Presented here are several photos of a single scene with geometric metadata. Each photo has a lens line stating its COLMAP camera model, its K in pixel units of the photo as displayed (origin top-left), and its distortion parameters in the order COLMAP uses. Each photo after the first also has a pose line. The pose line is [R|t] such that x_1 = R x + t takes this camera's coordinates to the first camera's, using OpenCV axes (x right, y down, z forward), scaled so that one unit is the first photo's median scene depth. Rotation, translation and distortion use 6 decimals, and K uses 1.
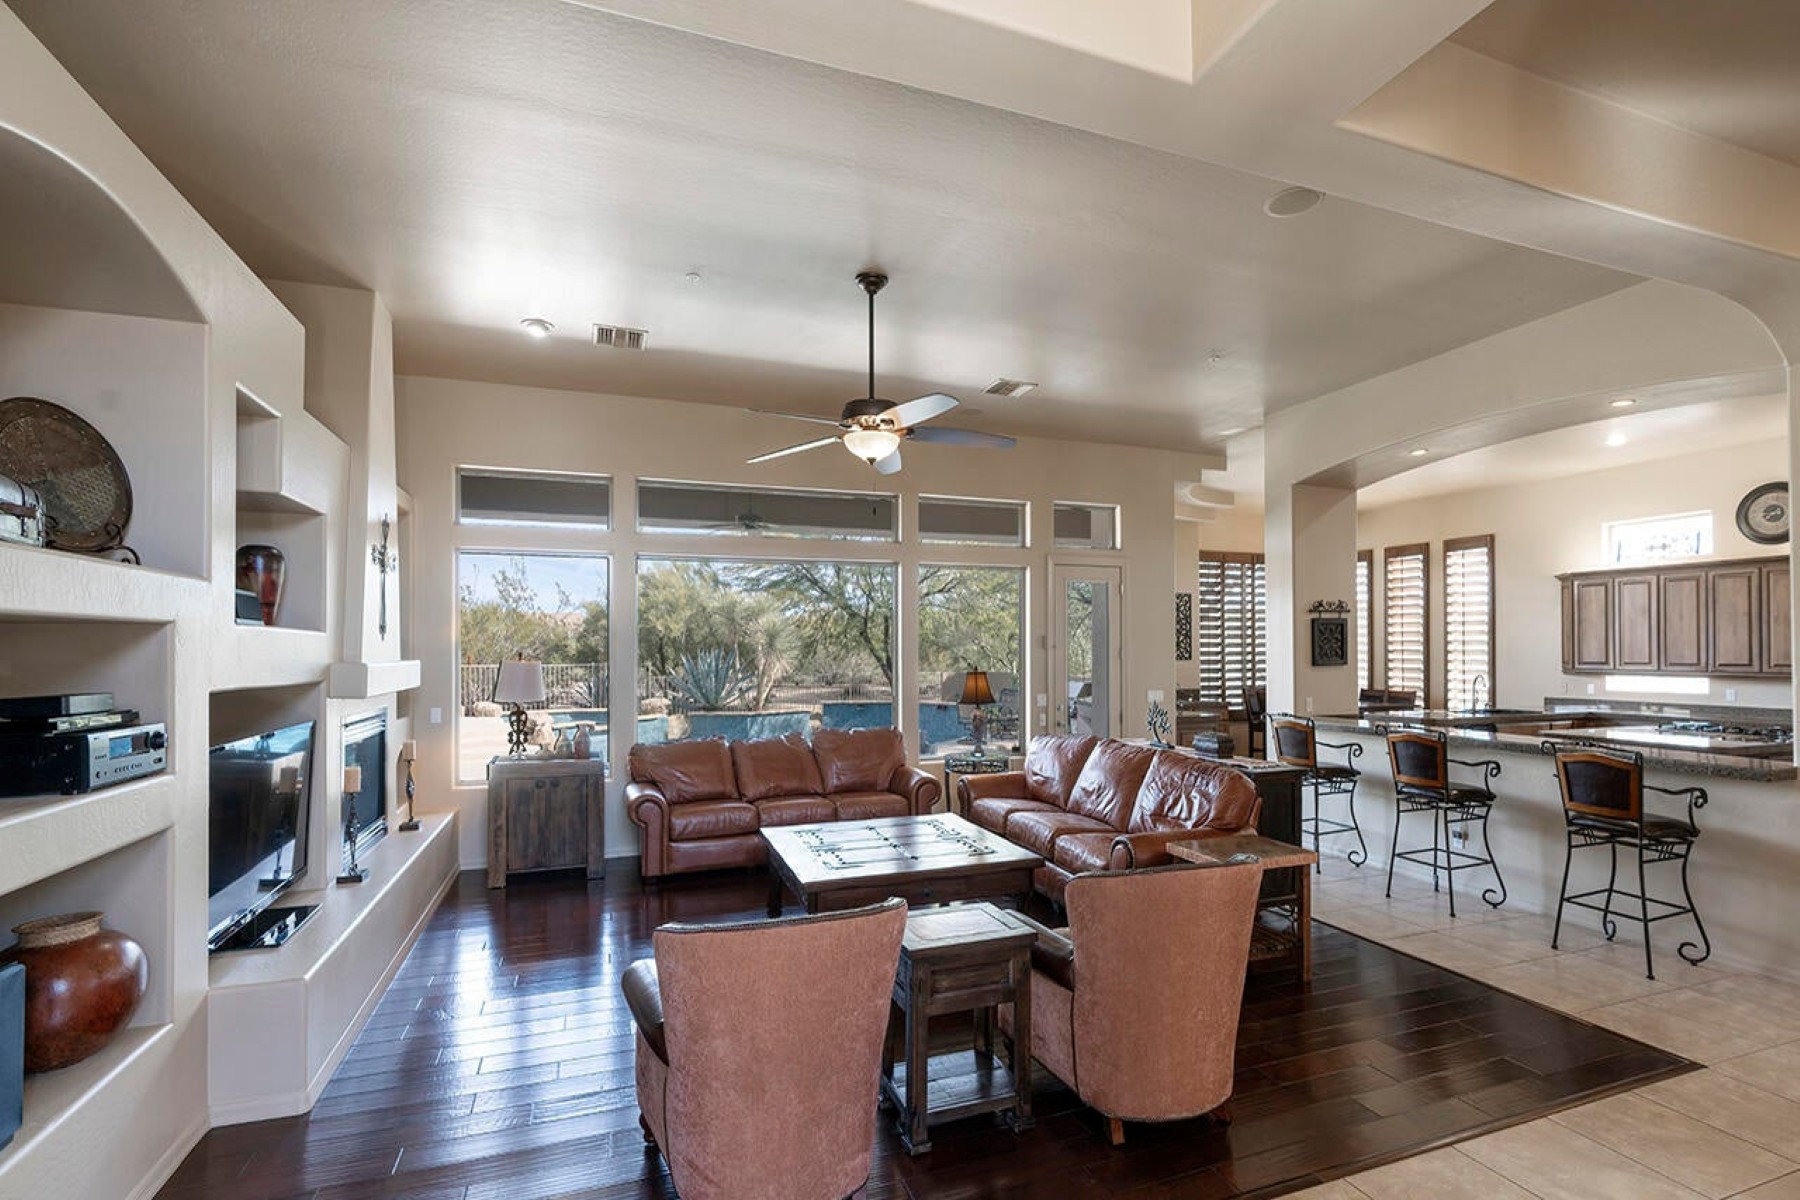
lens RADIAL K [[819.6, 0, 855.9], [0, 819.6, 649.4], [0, 0, 1]] dist [-0.023683, 0.006643]
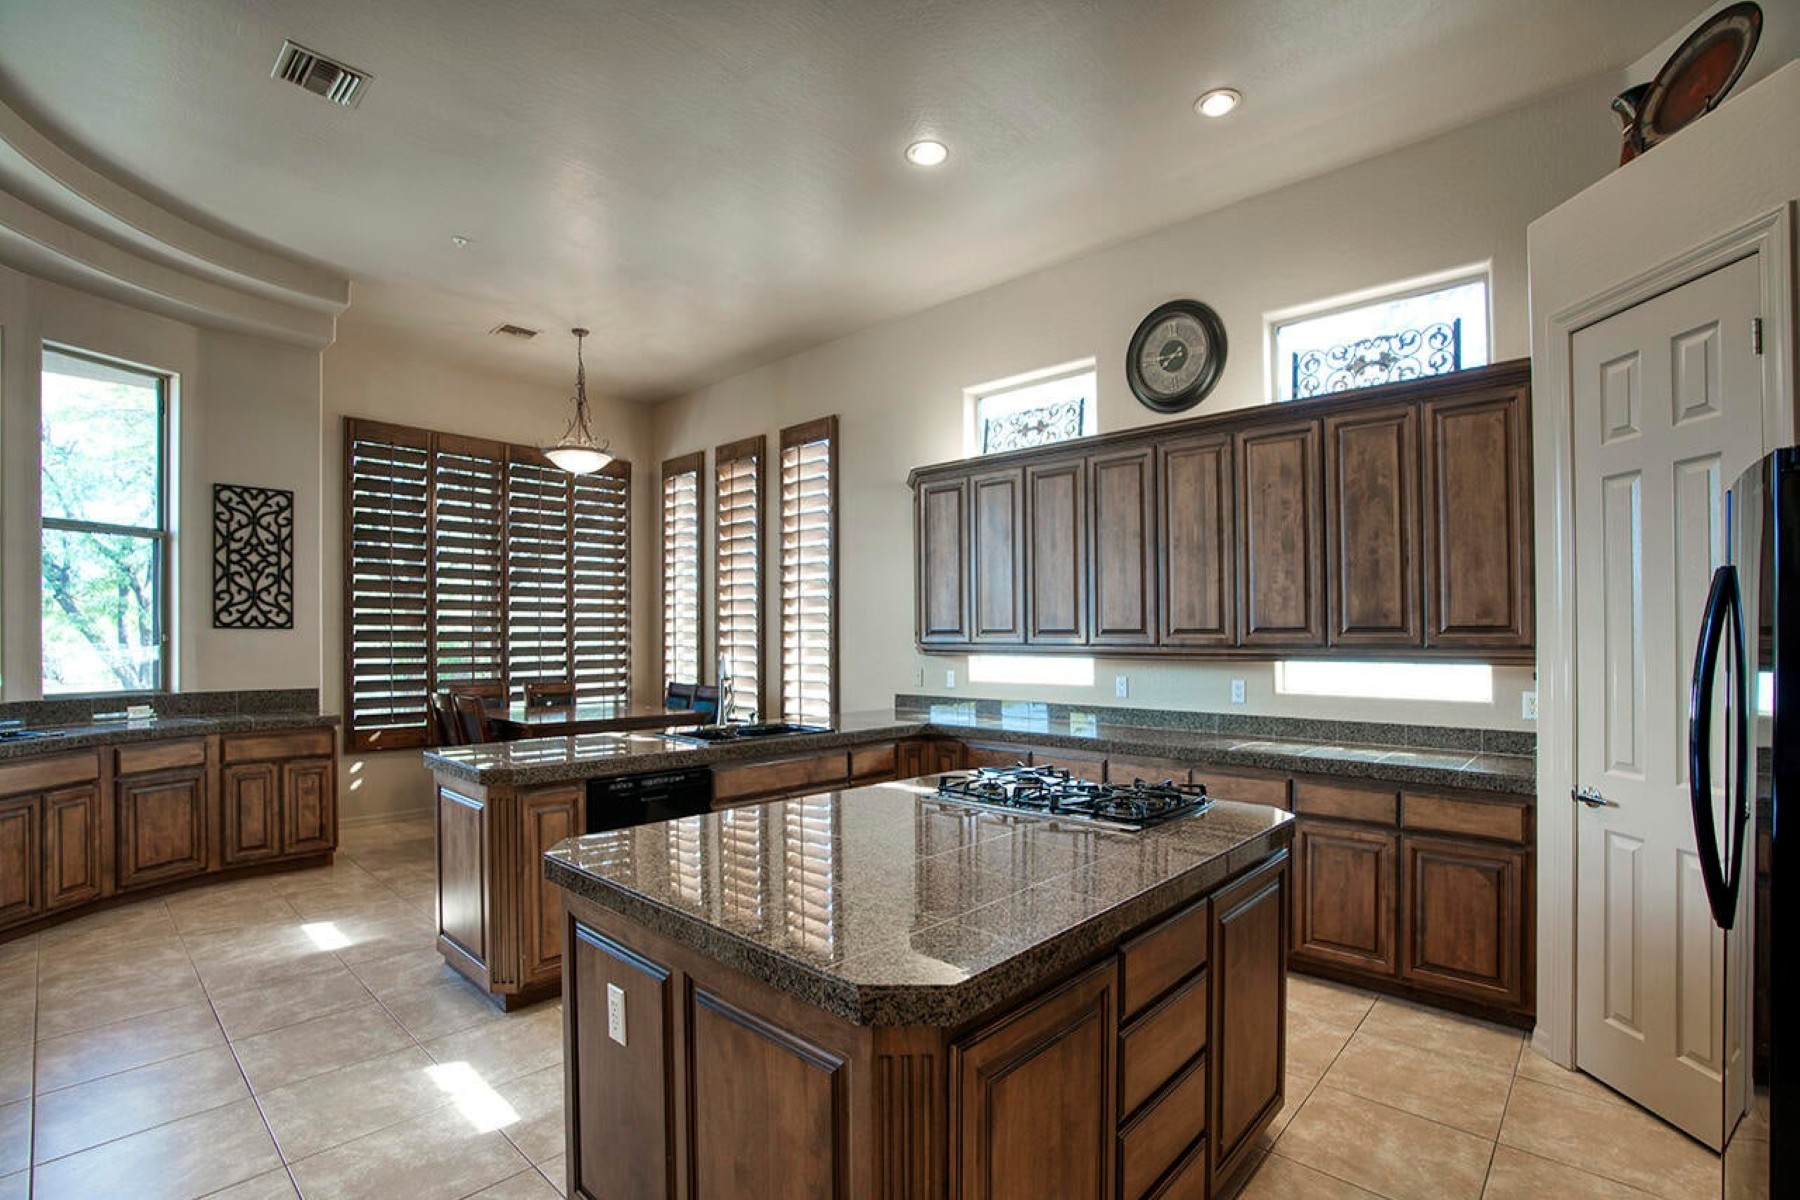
lens RADIAL K [[819.6, 0, 883.7], [0, 819.6, 638.5], [0, 0, 1]] dist [-0.023683, 0.006643]
pose [[0.887039, 0.003317, 0.461682, 0.618311], [-0.002302, 0.999994, -0.002761, 0.022741], [-0.461689, 0.001386, 0.887041, 0.521434]]
